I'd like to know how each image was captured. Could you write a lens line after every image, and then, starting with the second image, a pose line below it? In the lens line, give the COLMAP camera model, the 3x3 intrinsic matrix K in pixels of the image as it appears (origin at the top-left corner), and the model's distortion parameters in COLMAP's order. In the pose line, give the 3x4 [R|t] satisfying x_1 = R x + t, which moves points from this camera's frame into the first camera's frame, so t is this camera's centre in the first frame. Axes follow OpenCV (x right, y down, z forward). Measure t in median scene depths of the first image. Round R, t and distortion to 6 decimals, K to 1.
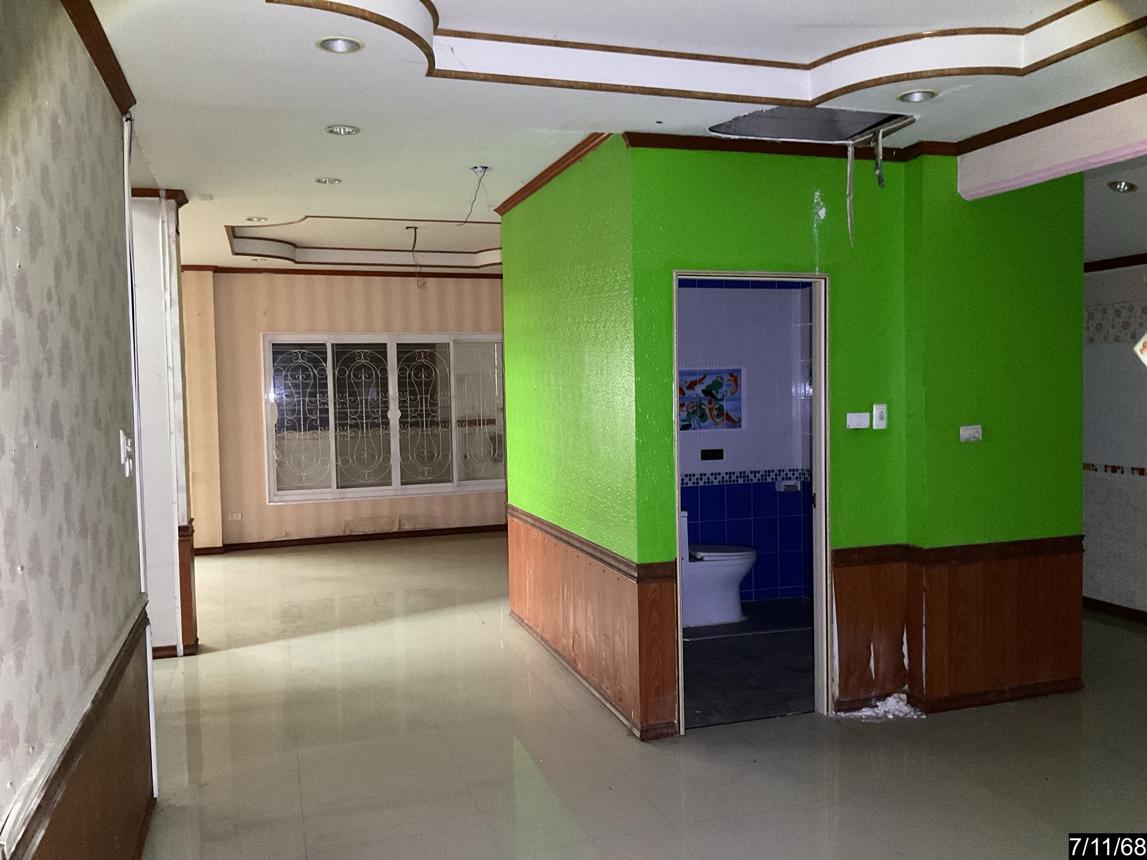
lens RADIAL K [[952.6, 0, 570.3], [0, 952.6, 429.1], [0, 0, 1]] dist [0.044900, -0.016130]
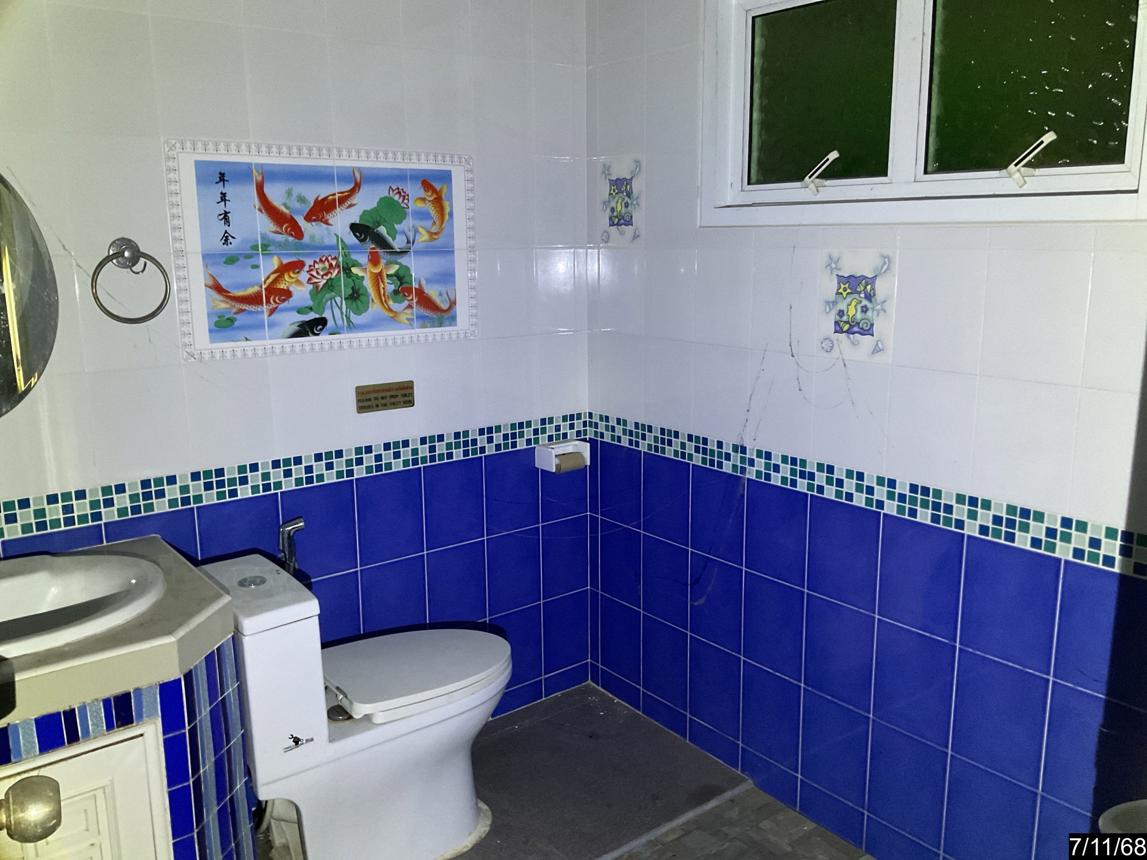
lens RADIAL K [[952.6, 0, 571.2], [0, 952.6, 433.4], [0, 0, 1]] dist [0.044900, -0.016130]
pose [[0.939038, -0.061585, 0.338253, 0.087237], [0.012431, 0.989265, 0.145603, -0.013814], [-0.343588, -0.132522, 0.929723, 0.609414]]
